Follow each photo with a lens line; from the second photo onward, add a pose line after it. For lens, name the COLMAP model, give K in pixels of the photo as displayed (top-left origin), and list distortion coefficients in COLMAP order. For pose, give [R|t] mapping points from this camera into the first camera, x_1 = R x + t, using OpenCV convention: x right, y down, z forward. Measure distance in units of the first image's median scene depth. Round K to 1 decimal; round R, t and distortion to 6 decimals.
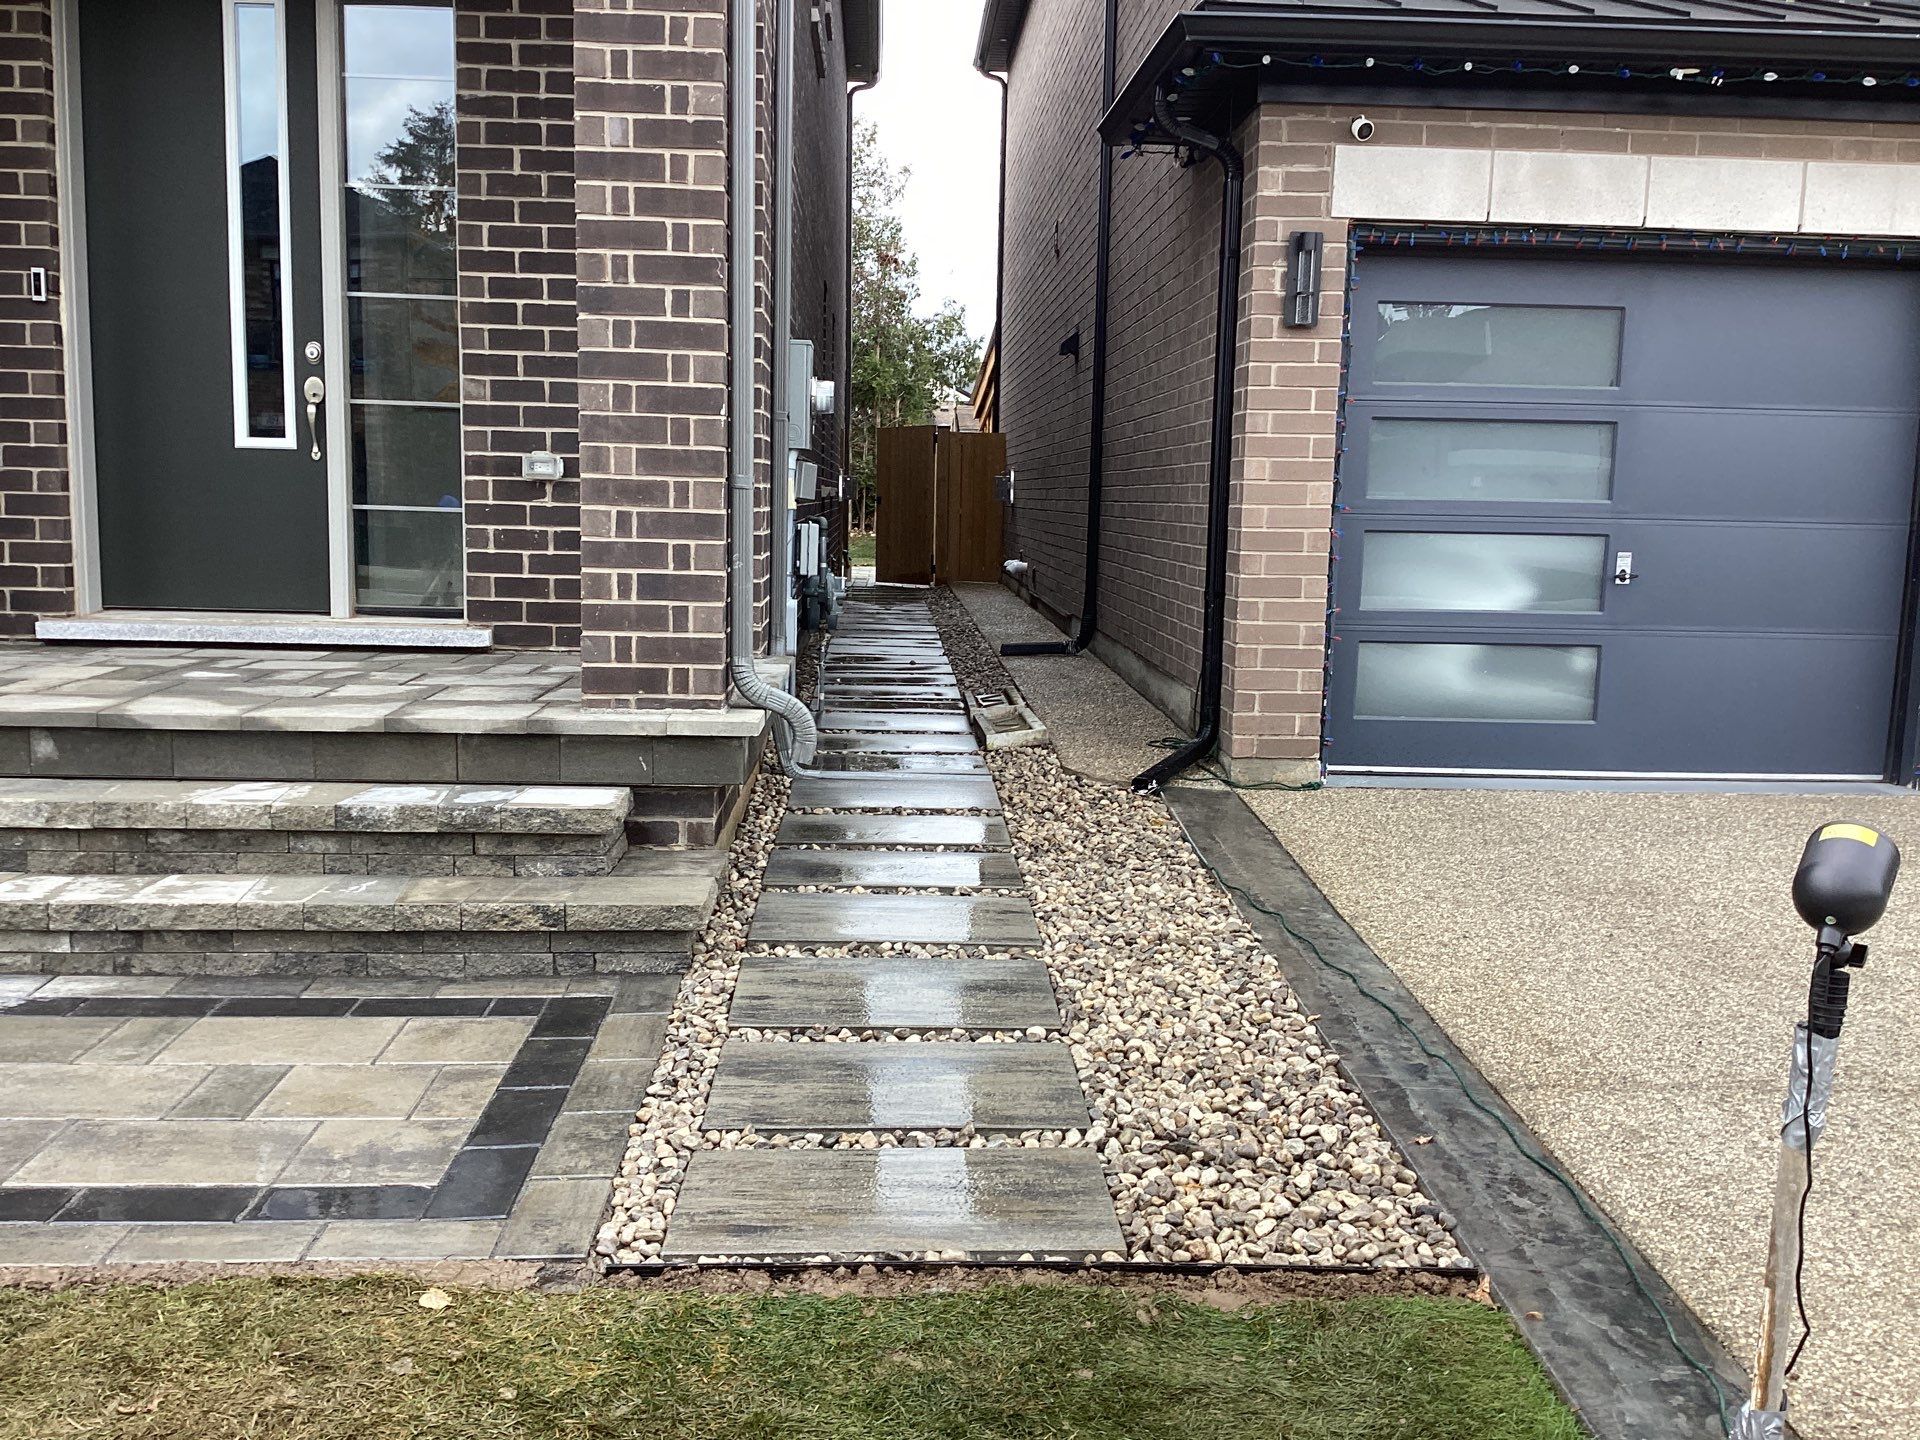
lens RADIAL K [[1809.9, 0, 954.9], [0, 1809.9, 726.2], [0, 0, 1]] dist [0.073611, 0.000000]
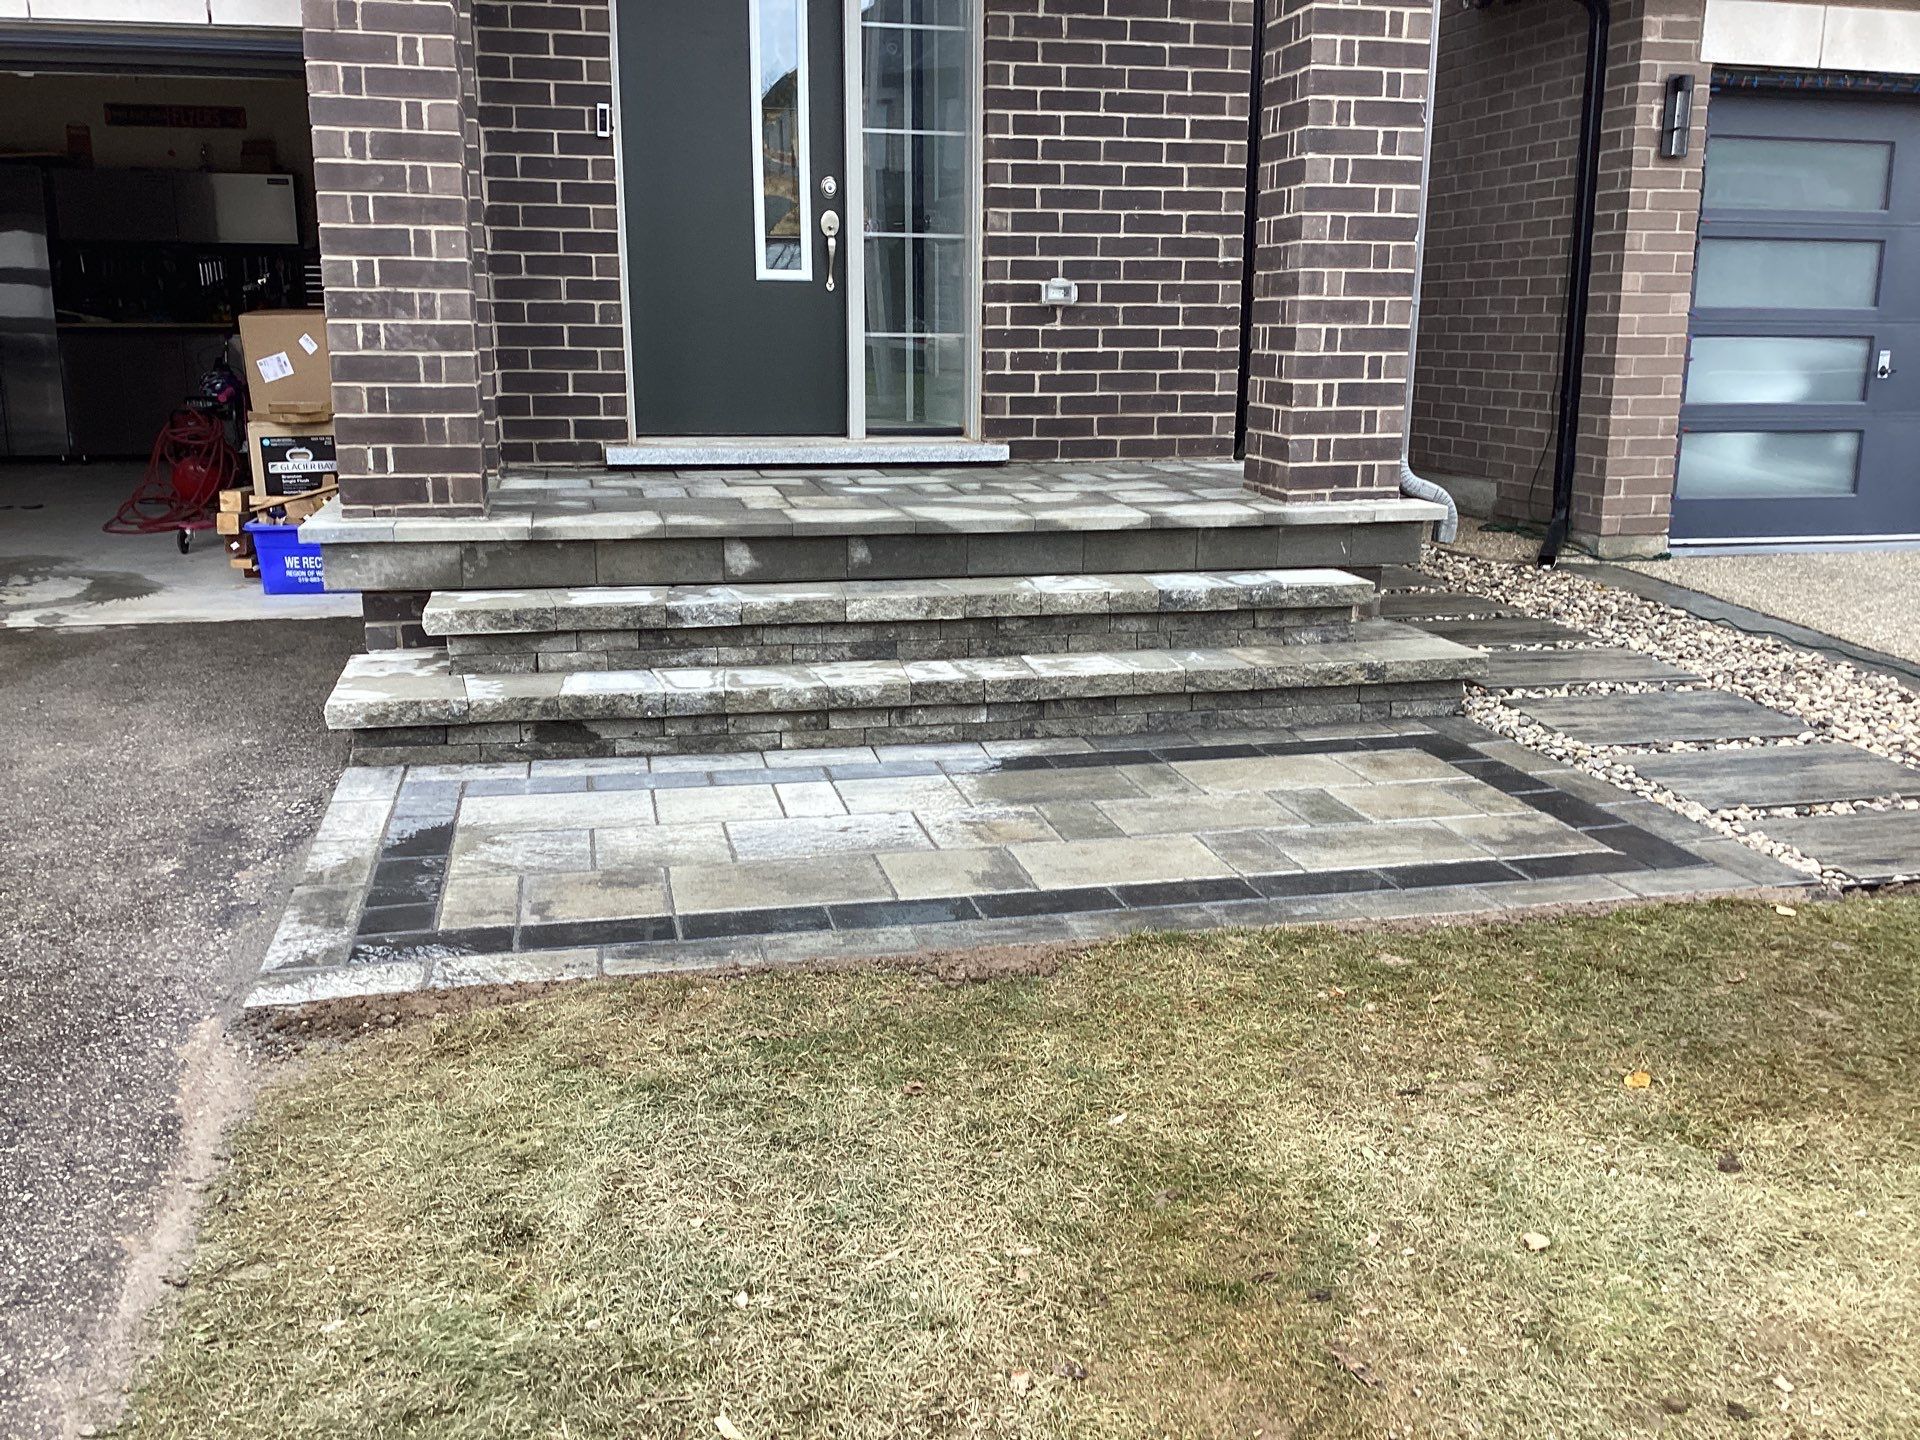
lens RADIAL K [[1809.9, 0, 979.1], [0, 1809.9, 732.1], [0, 0, 1]] dist [0.073611, 0.000000]
pose [[0.976088, -0.059951, 0.208946, -0.652469], [0.039834, 0.994271, 0.099193, 0.013357], [-0.213696, -0.088498, 0.972883, -0.104429]]
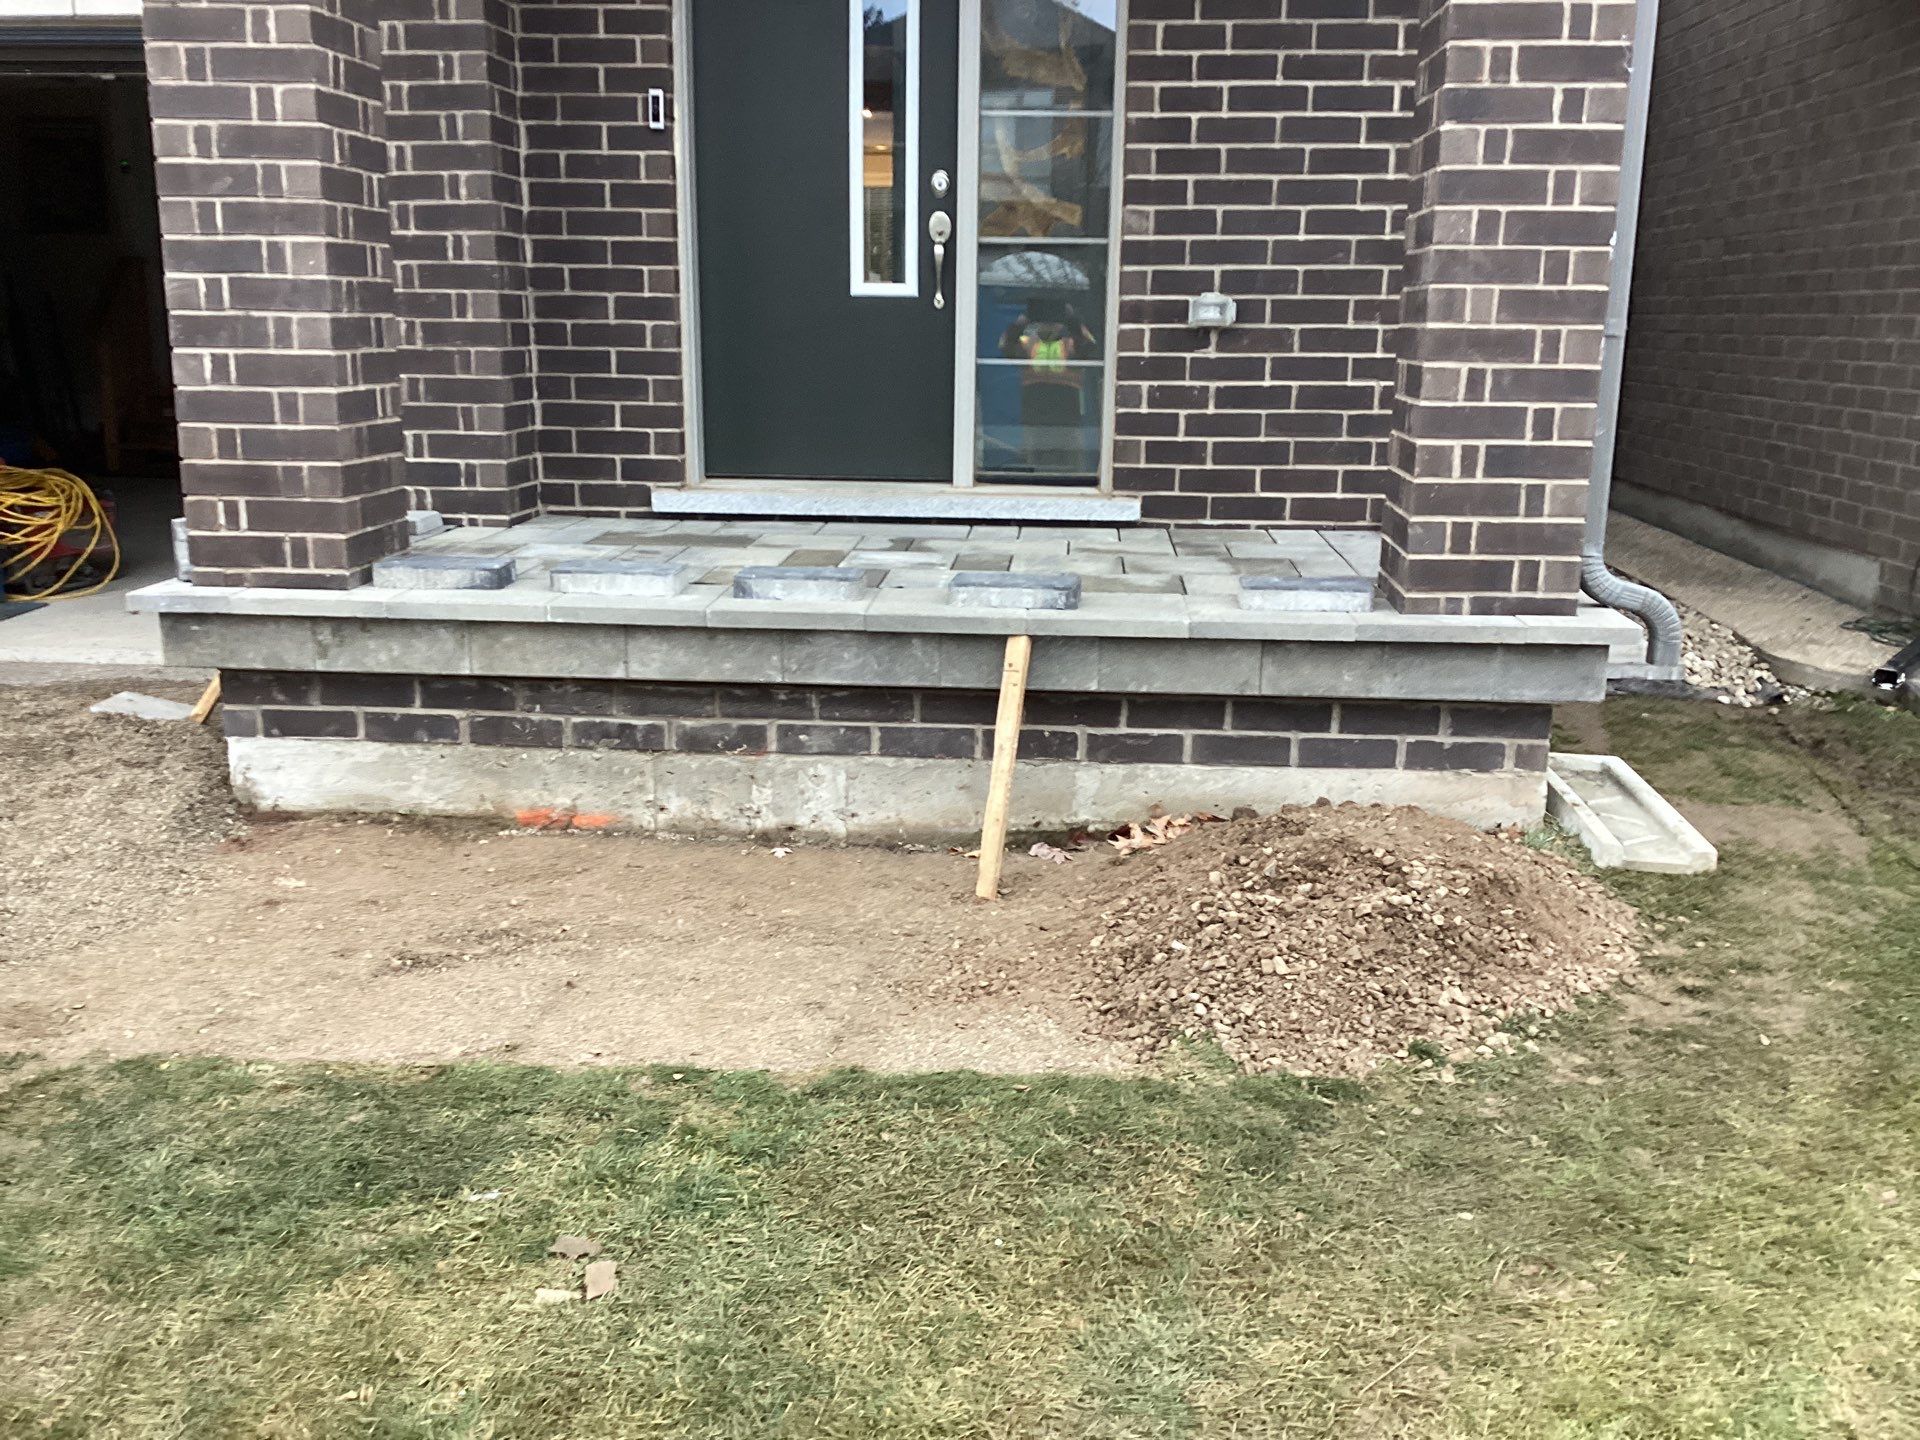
lens RADIAL K [[1809.9, 0, 961.4], [0, 1809.9, 710.8], [0, 0, 1]] dist [0.073611, 0.000000]
pose [[0.996348, 0.011130, -0.084653, -0.338936], [-0.003919, 0.996384, 0.084872, -0.033053], [0.085292, -0.084230, 0.992789, 0.144655]]
